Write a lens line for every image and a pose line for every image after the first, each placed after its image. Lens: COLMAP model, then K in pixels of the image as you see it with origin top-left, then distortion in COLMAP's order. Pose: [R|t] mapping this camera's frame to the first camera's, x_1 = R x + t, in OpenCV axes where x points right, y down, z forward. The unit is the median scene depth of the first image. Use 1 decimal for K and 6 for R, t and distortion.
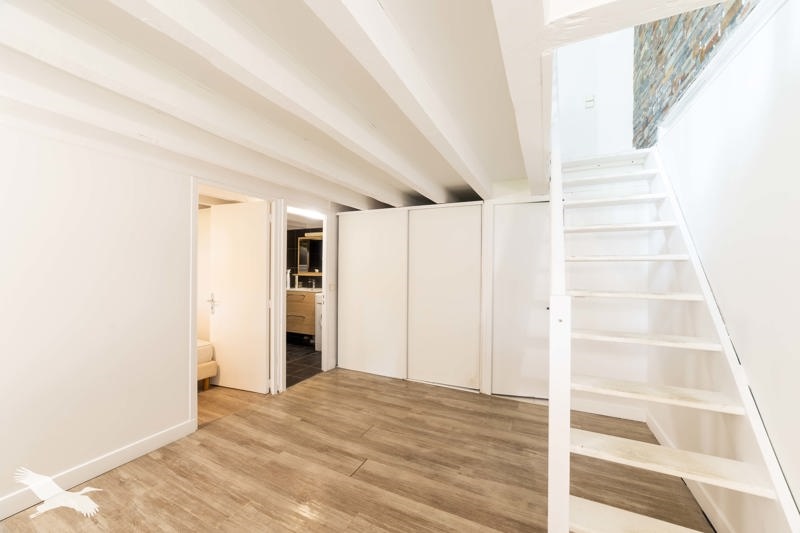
lens RADIAL K [[302.1, 0, 399.5], [0, 302.1, 265.4], [0, 0, 1]] dist [-0.024270, 0.009215]
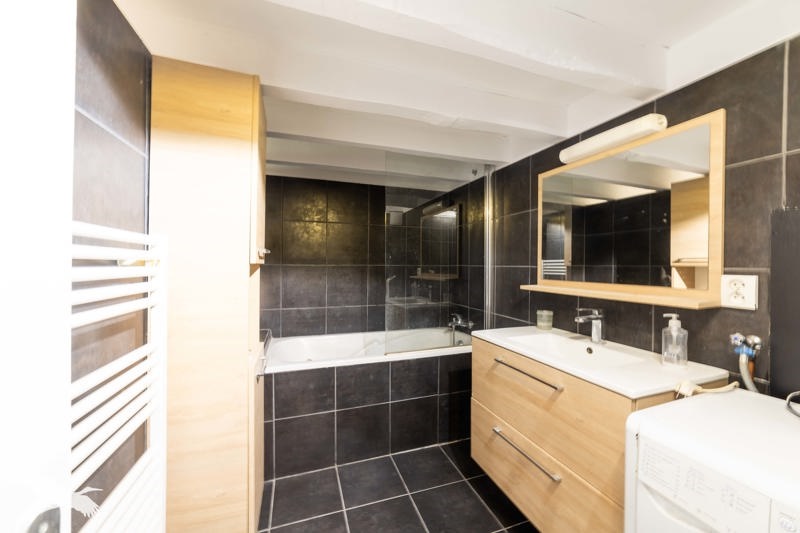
lens RADIAL K [[302.1, 0, 399.5], [0, 302.1, 265.4], [0, 0, 1]] dist [-0.024270, 0.009215]
pose [[0.703312, -0.003304, -0.710873, -0.212729], [0.008034, 0.999962, 0.003302, 0.001810], [0.710836, -0.008034, 0.703312, 0.664652]]
